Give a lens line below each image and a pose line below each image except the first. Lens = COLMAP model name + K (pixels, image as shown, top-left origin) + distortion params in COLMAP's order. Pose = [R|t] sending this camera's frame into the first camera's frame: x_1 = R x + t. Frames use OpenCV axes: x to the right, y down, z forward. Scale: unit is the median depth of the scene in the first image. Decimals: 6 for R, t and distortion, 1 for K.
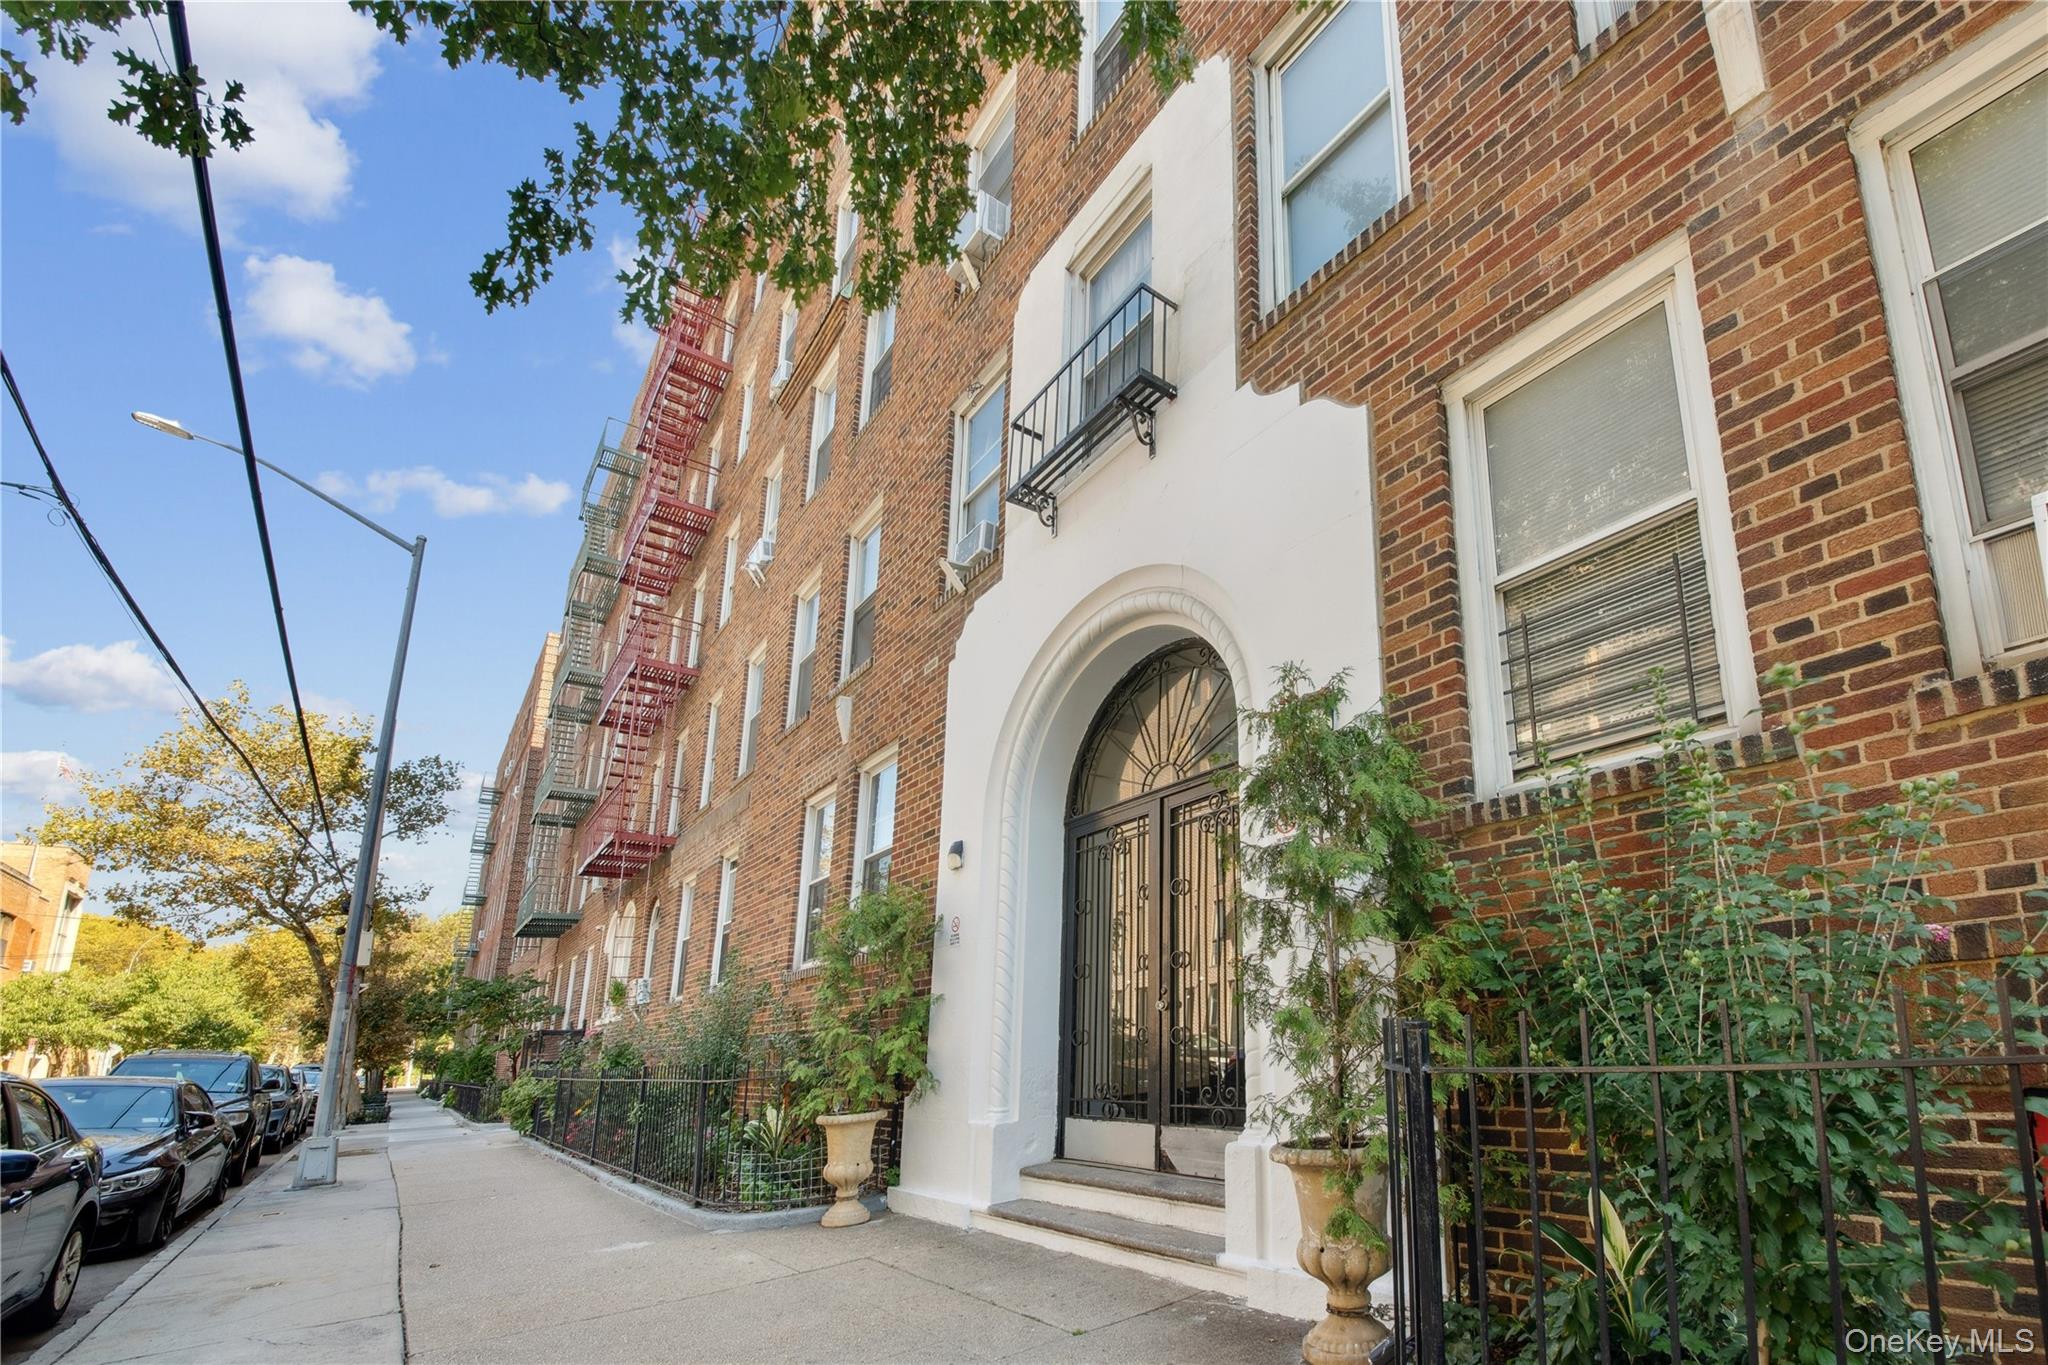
lens RADIAL K [[705.1, 0, 1045.7], [0, 705.1, 684.5], [0, 0, 1]] dist [0.049058, -0.024791]
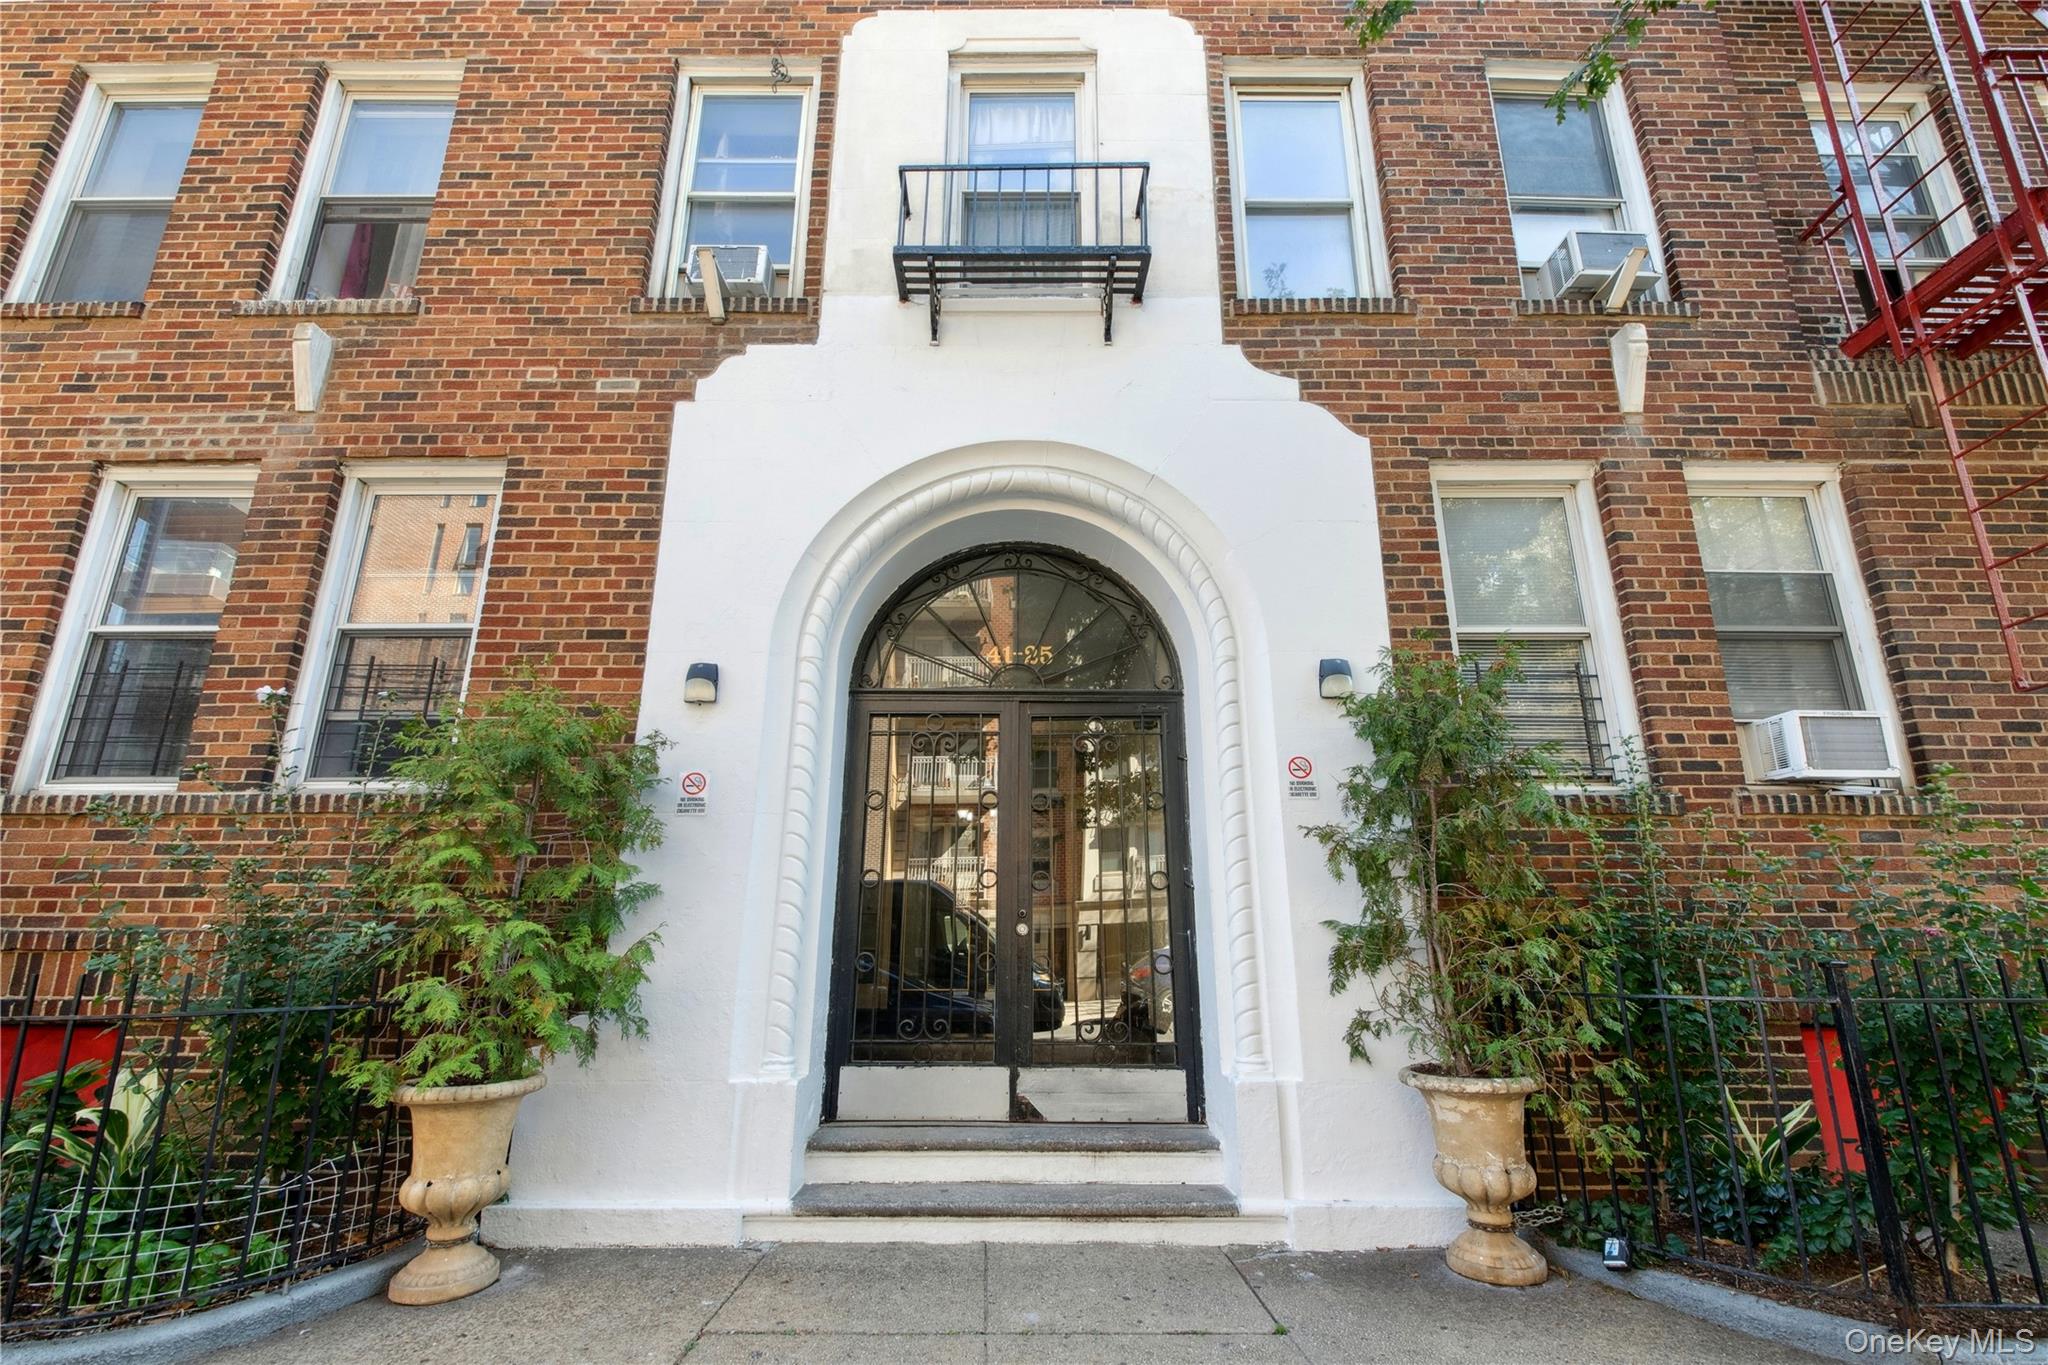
lens RADIAL K [[705.1, 0, 1045.7], [0, 705.1, 684.5], [0, 0, 1]] dist [0.049058, -0.024791]
pose [[0.635863, 0.330181, 0.697610, -0.496923], [-0.372693, 0.922862, -0.097088, 0.247293], [-0.675854, -0.198260, 0.709869, 0.433758]]
